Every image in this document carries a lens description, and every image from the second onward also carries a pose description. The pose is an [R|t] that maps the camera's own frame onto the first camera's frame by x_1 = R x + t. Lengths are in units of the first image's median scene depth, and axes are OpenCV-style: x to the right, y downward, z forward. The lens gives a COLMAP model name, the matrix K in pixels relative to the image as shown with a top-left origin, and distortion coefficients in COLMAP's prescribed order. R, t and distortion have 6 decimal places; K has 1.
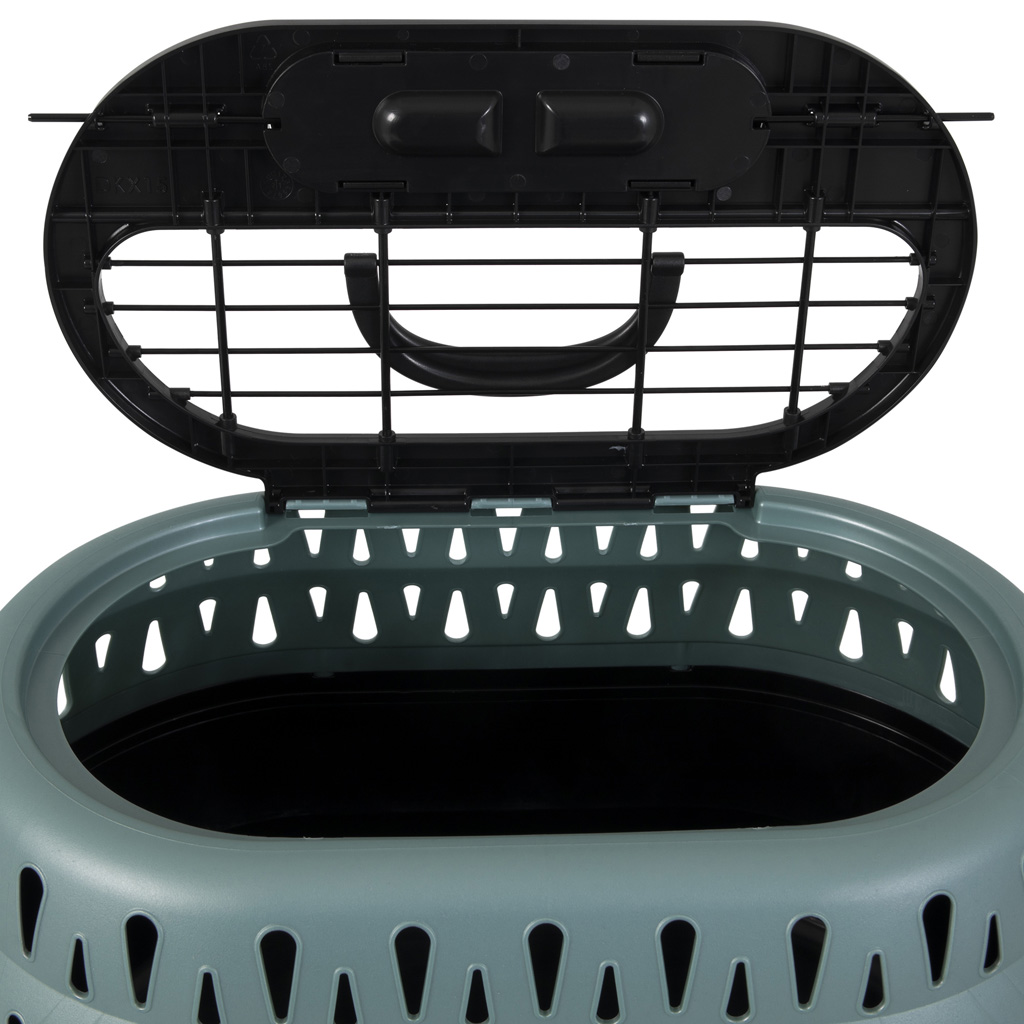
lens RADIAL K [[1634.7, 0, 512.0], [0, 1634.7, 512.0], [0, 0, 1]] dist [-0.025202, -0.039764]
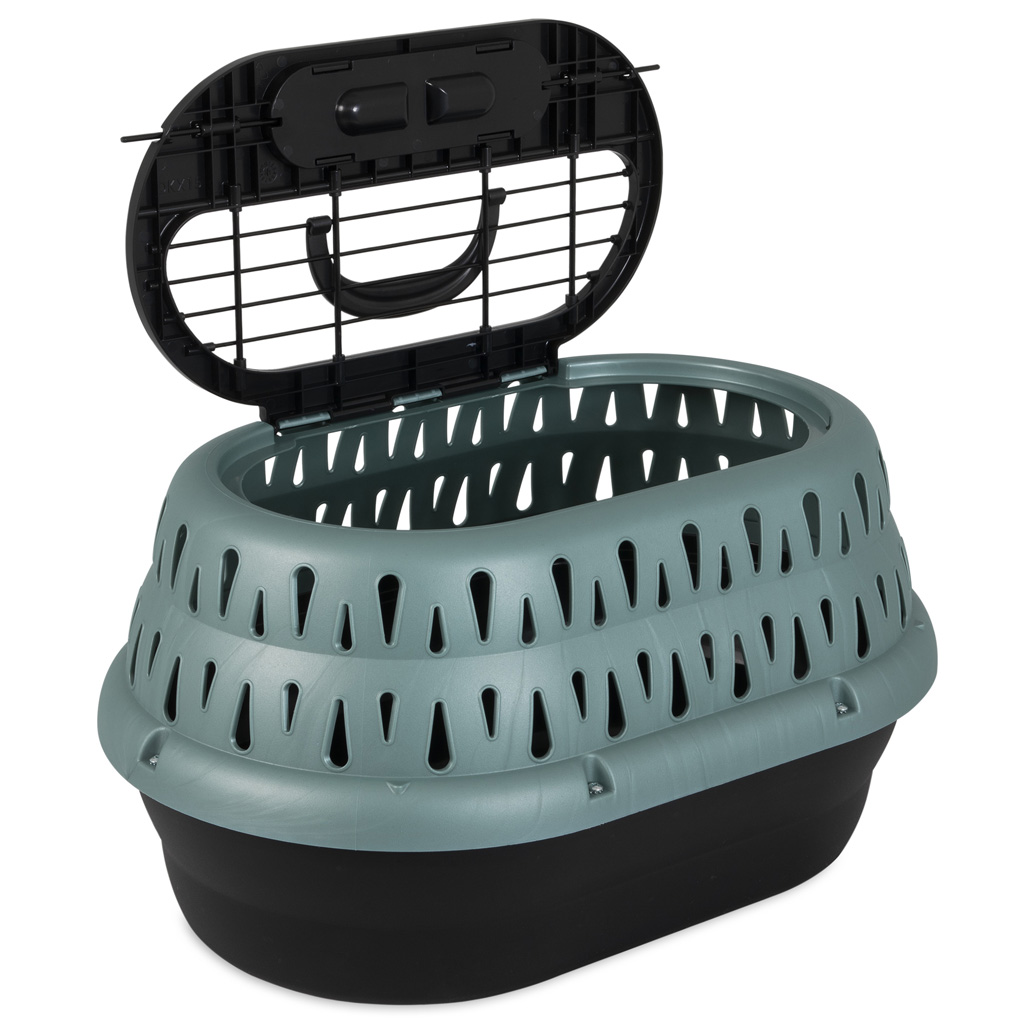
lens RADIAL K [[3488.5, 0, 512.0], [0, 3488.5, 512.0], [0, 0, 1]] dist [0.422094, -27.652310]
pose [[0.750830, -0.175329, 0.636801, -1.747007], [0.255220, 0.966253, -0.034885, 0.199310], [-0.609194, 0.188717, 0.770239, -1.152672]]
